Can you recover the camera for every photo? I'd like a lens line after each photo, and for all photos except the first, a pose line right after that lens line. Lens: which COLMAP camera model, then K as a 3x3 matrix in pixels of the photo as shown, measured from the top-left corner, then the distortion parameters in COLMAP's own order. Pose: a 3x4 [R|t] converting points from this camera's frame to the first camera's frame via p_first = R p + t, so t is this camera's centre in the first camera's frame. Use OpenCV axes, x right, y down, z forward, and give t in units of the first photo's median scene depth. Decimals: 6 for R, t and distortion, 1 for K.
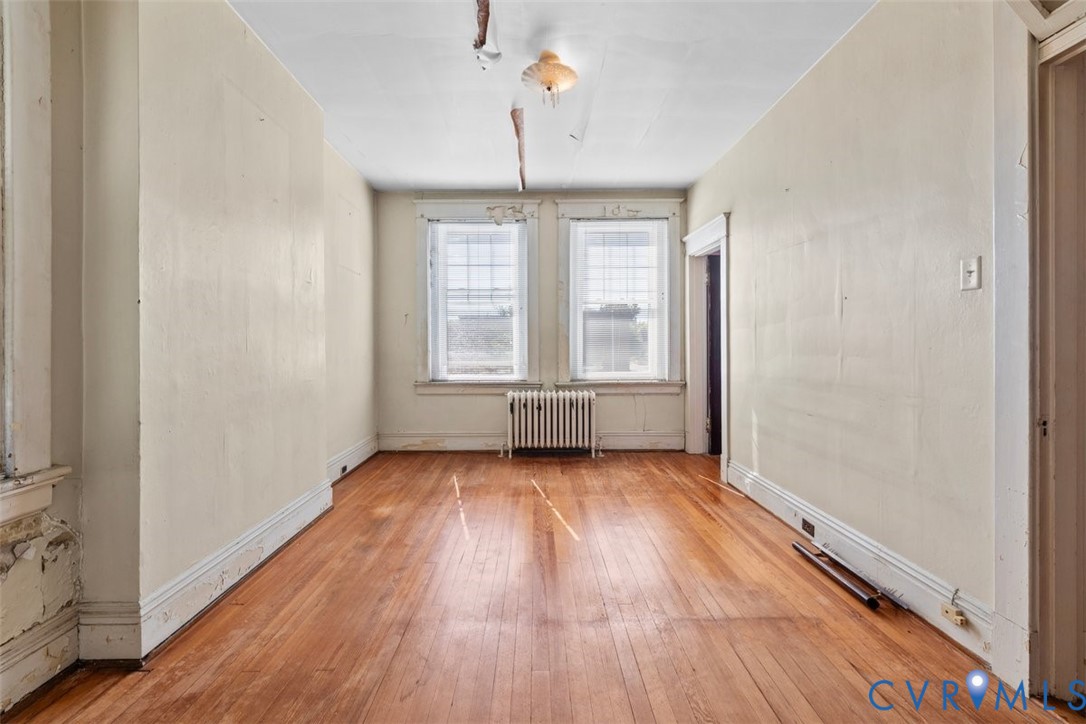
lens RADIAL K [[462.0, 0, 538.4], [0, 462.0, 352.3], [0, 0, 1]] dist [0.003521, 0.000524]
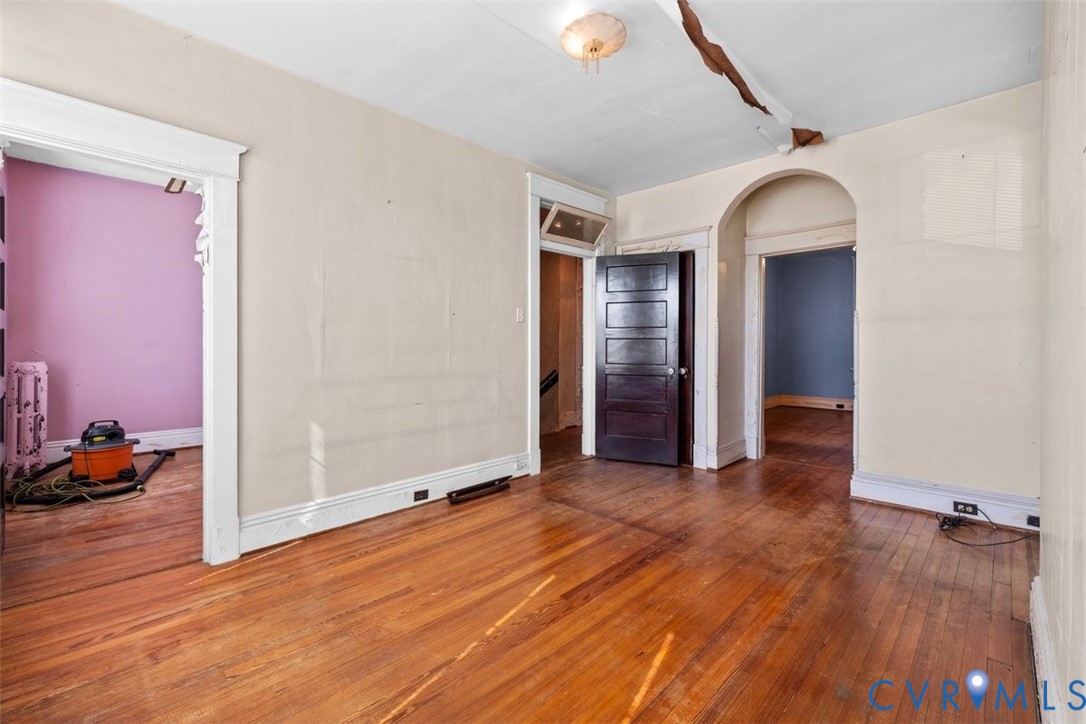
lens RADIAL K [[462.0, 0, 538.3], [0, 462.0, 350.2], [0, 0, 1]] dist [0.003521, 0.000524]
pose [[-0.704947, -0.004885, 0.709243, -0.544111], [0.007915, 0.999860, 0.014754, -0.021880], [-0.709216, 0.016014, -0.704809, 1.785011]]
